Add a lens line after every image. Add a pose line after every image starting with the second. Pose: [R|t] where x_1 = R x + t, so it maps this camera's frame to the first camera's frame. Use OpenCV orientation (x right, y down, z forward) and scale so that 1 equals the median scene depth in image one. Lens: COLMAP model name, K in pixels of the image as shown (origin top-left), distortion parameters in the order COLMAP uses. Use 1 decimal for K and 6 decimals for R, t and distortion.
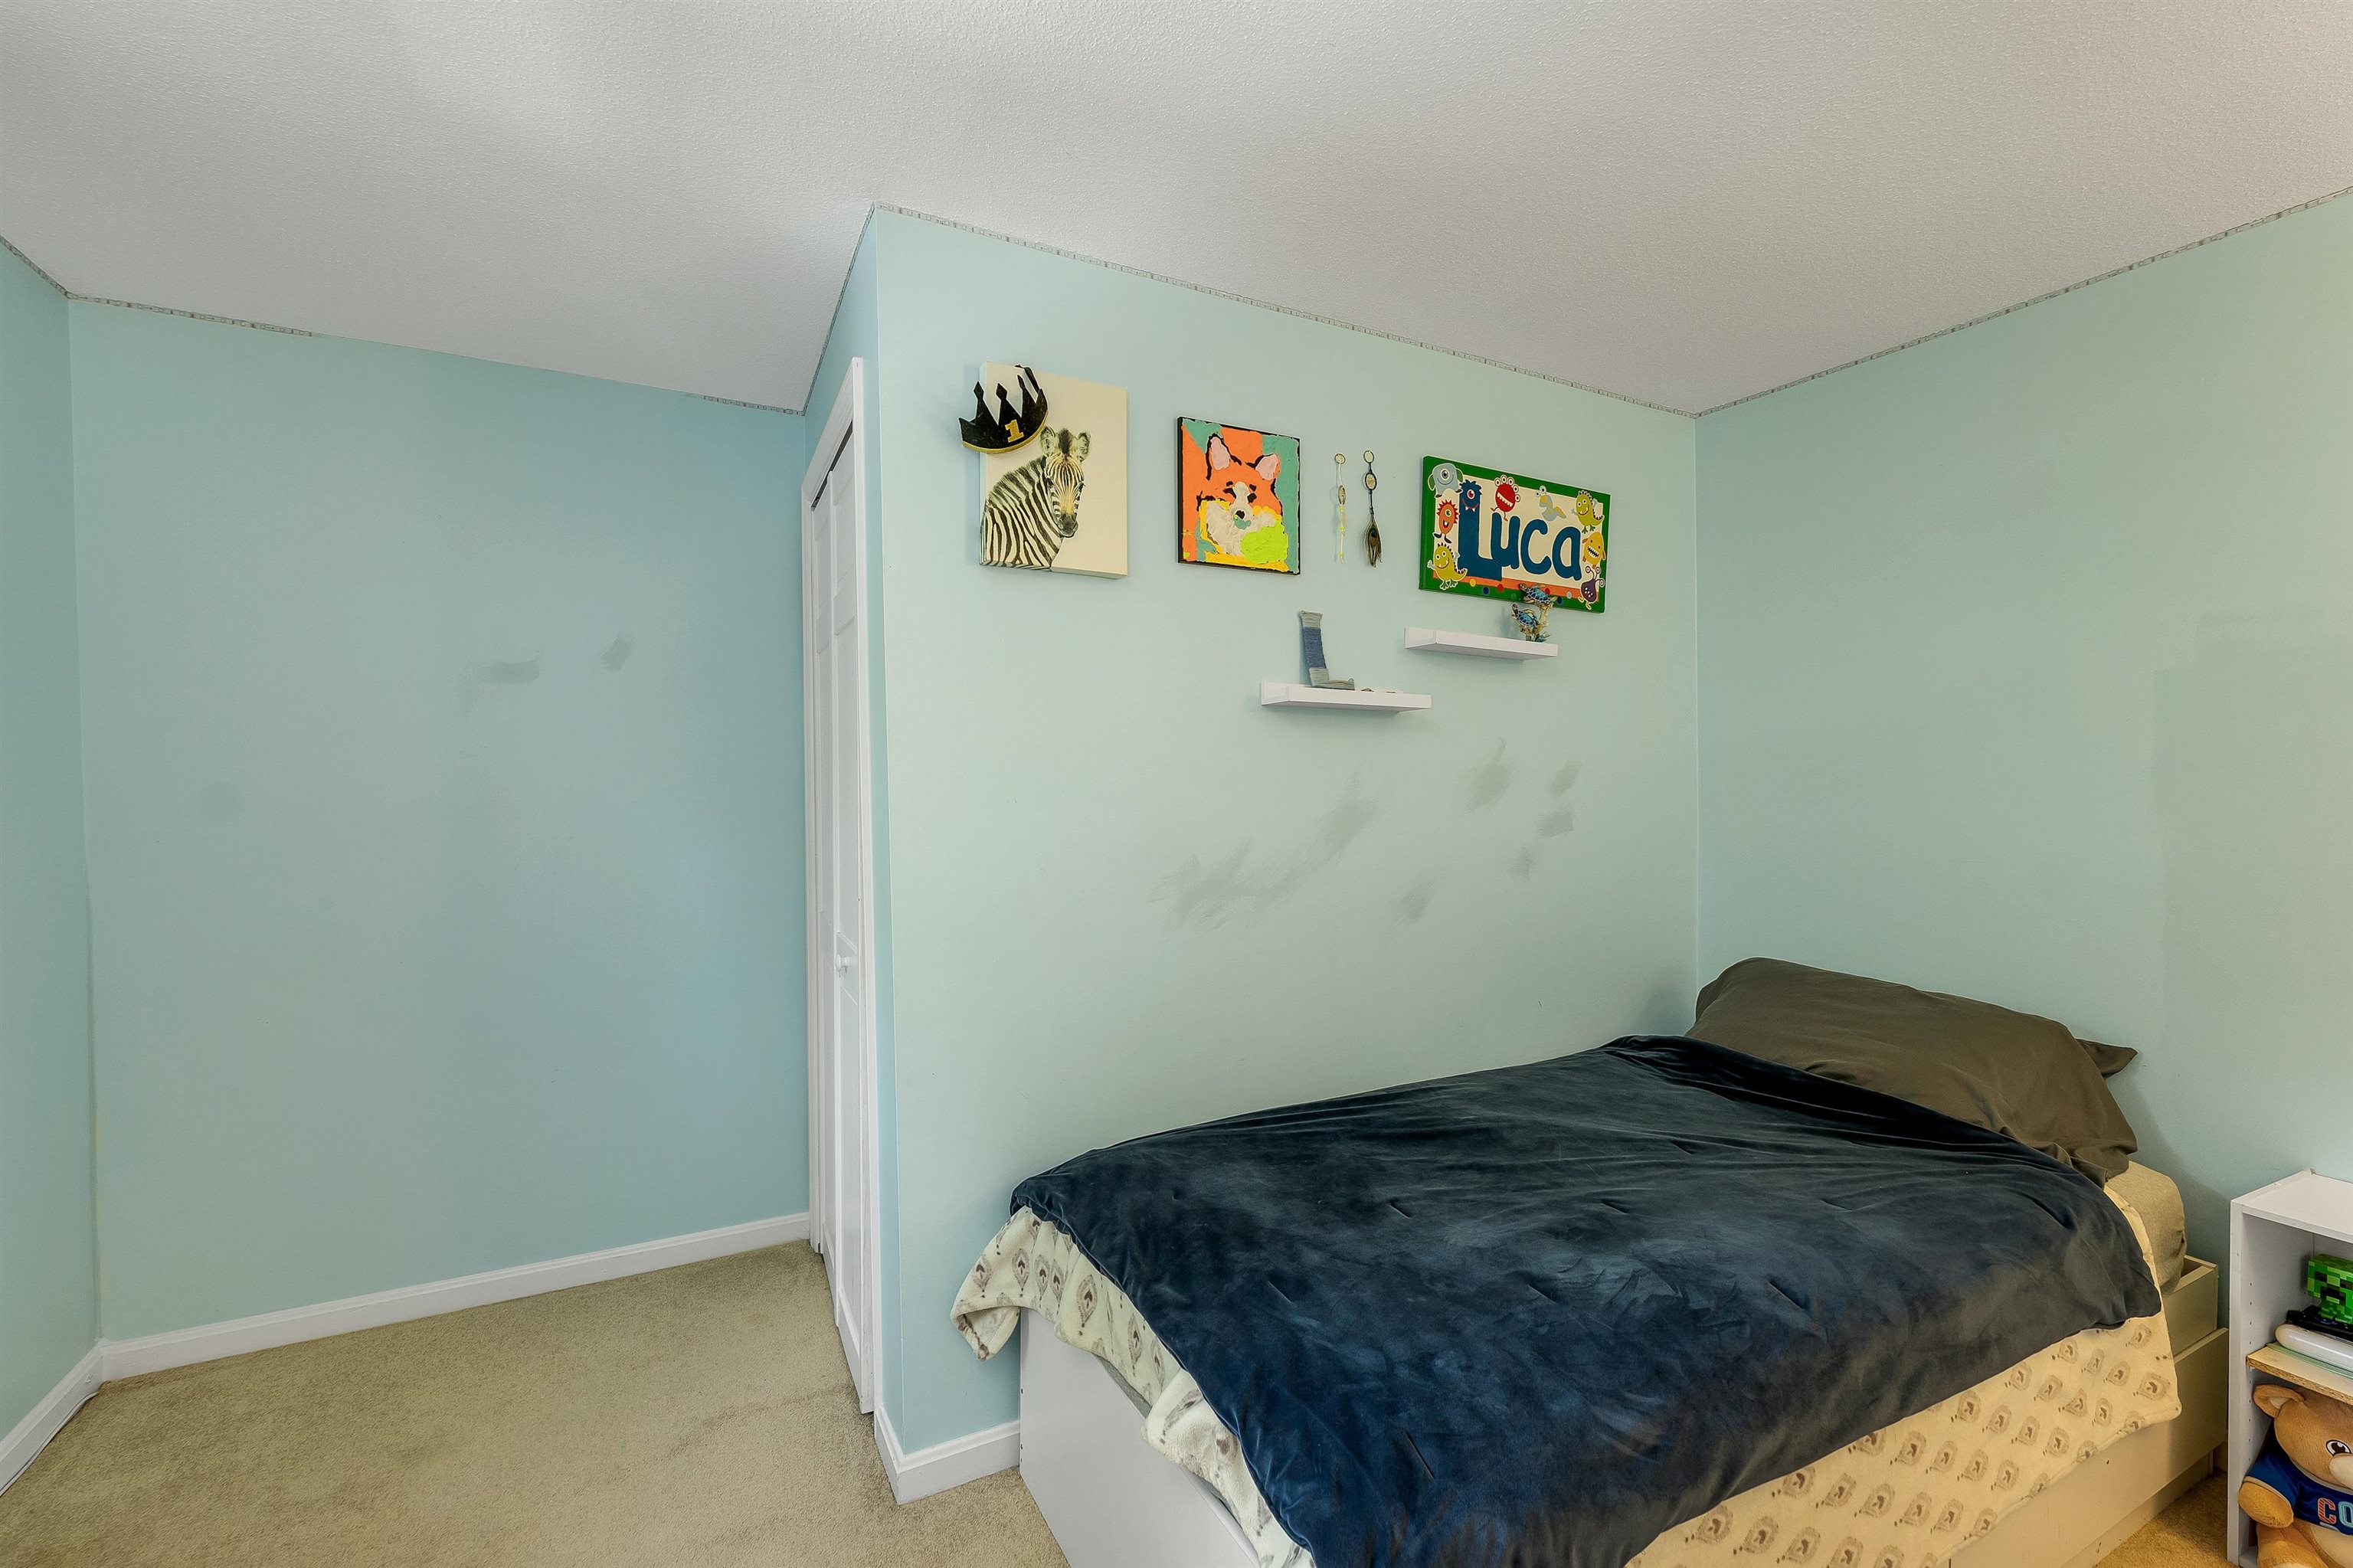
lens RADIAL K [[965.9, 0, 1176.4], [0, 965.9, 786.2], [0, 0, 1]] dist [-0.001903, -0.000189]
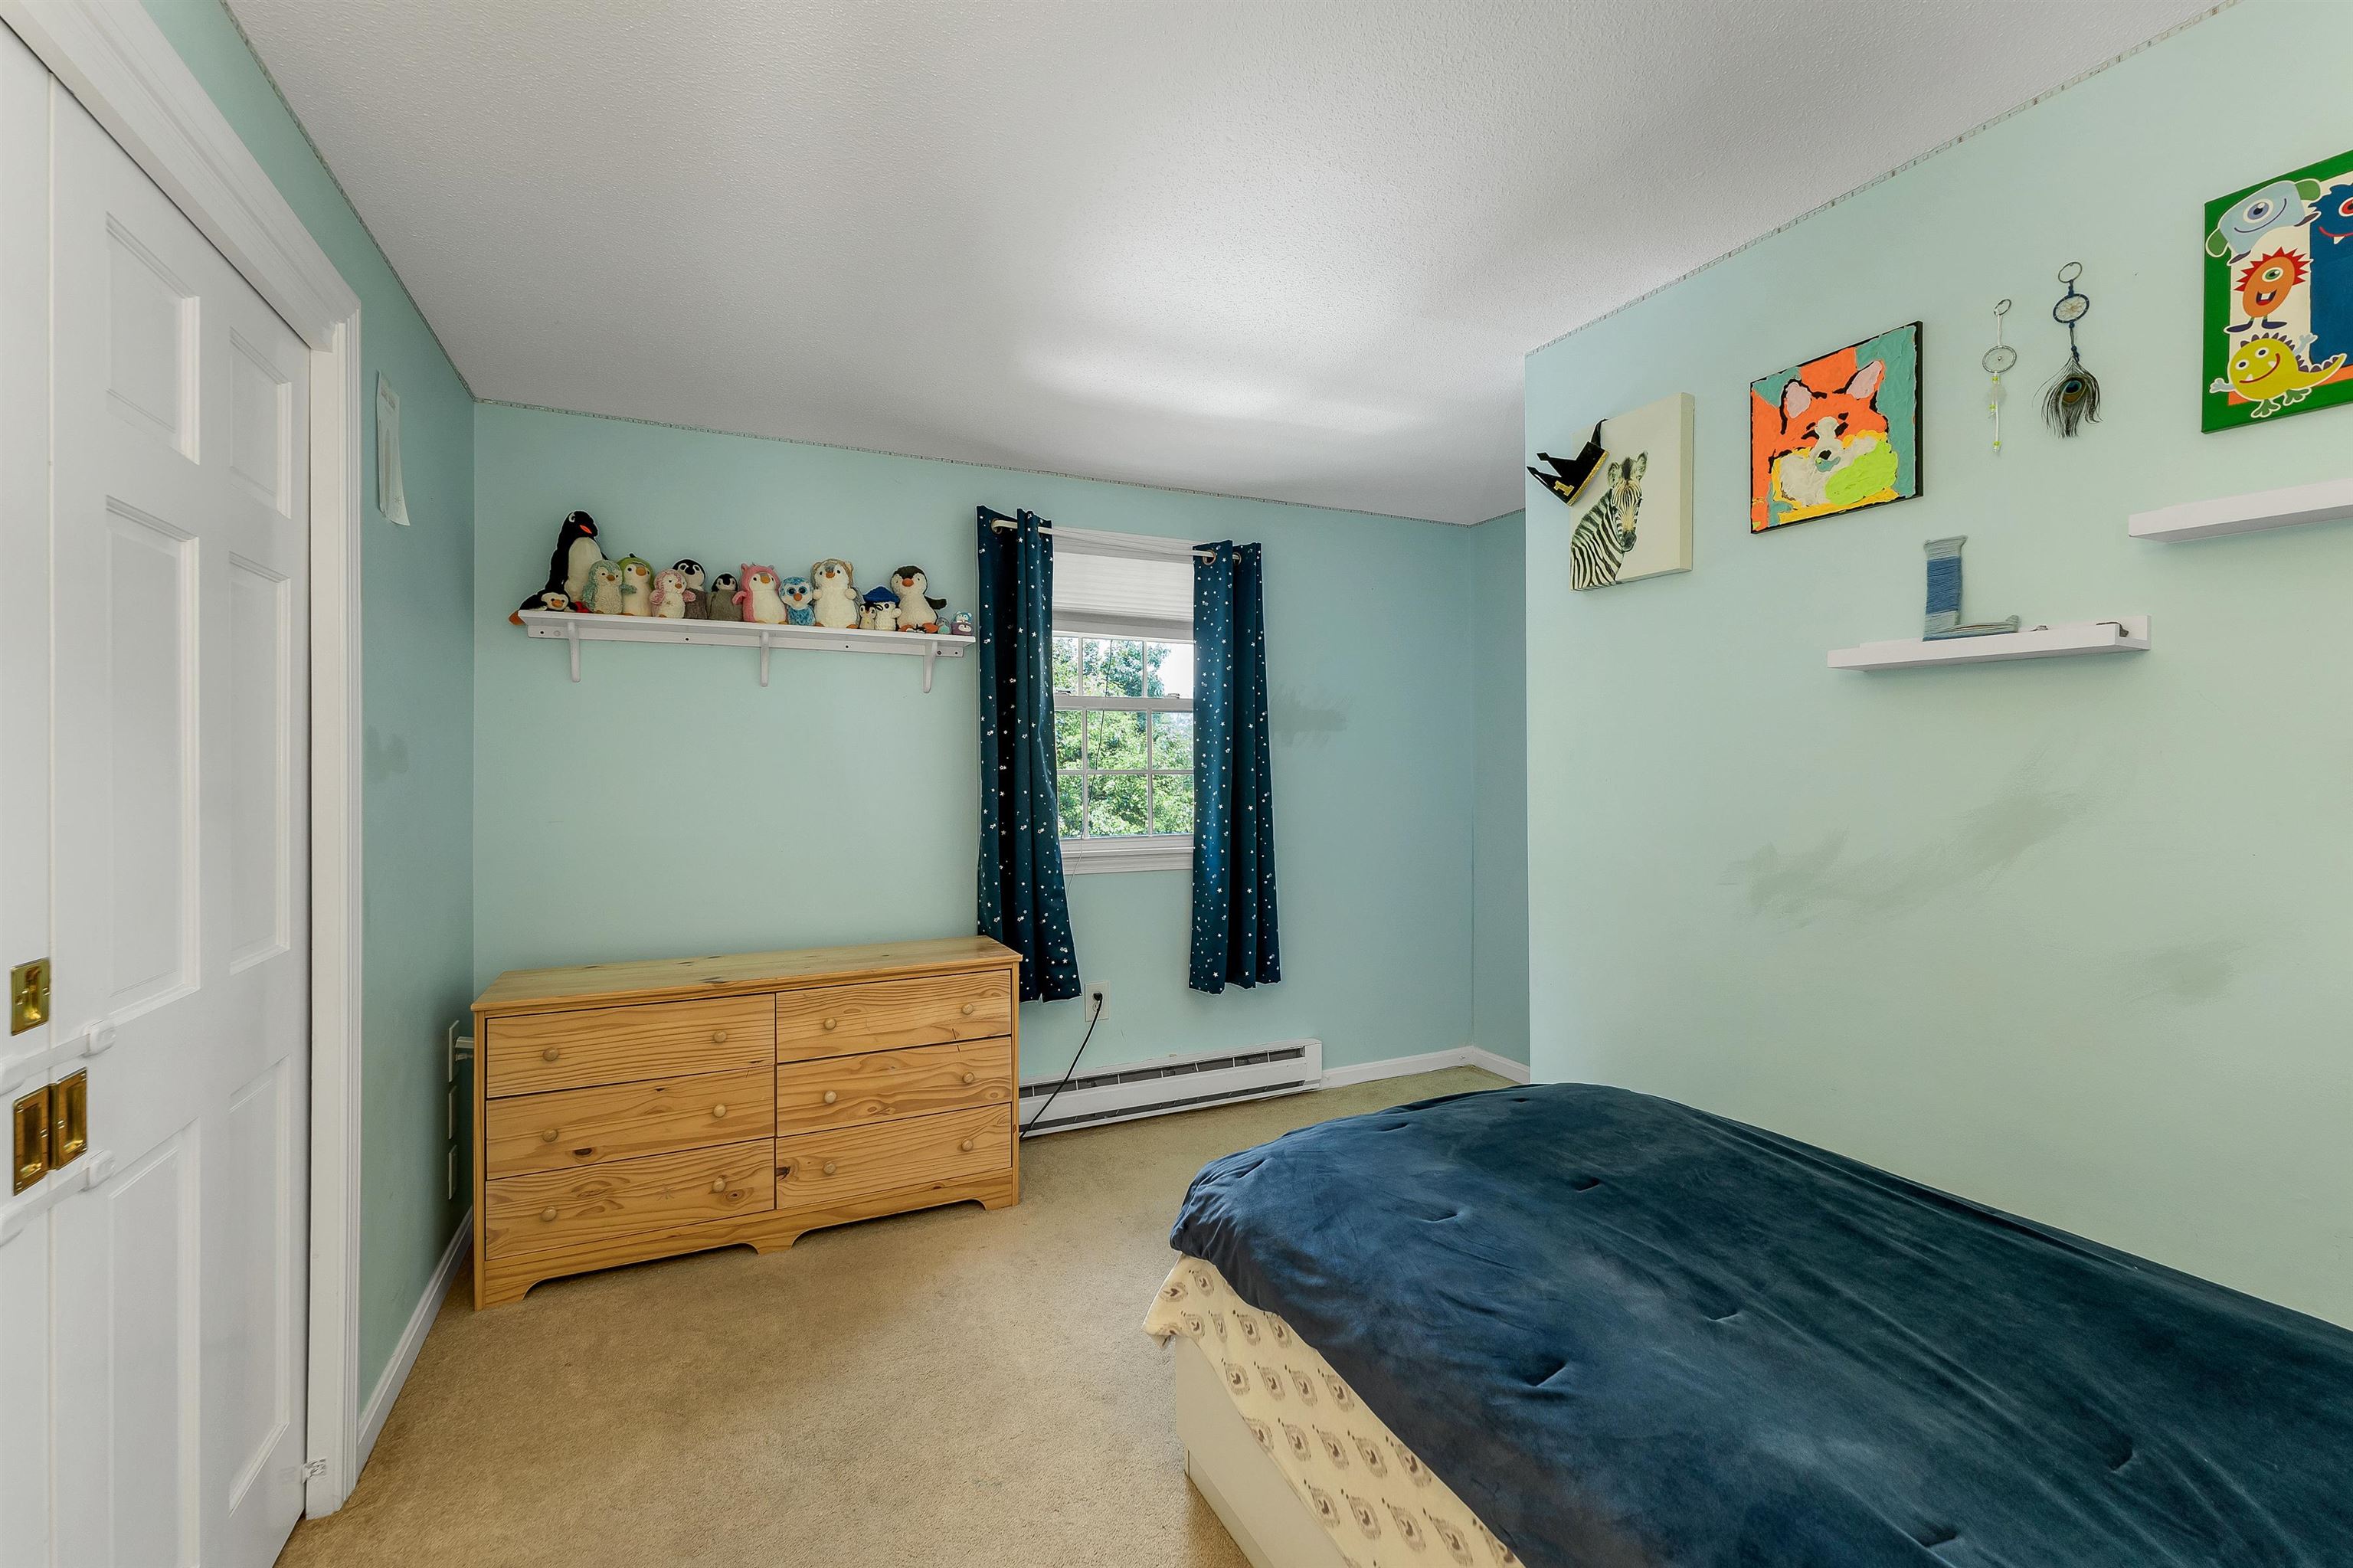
lens RADIAL K [[965.9, 0, 1169.5], [0, 965.9, 772.7], [0, 0, 1]] dist [-0.001903, -0.000189]
pose [[-0.021973, 0.006107, -0.999740, 0.956481], [-0.010435, 0.999925, 0.006337, 0.003832], [0.999704, 0.010572, -0.021908, 0.440299]]
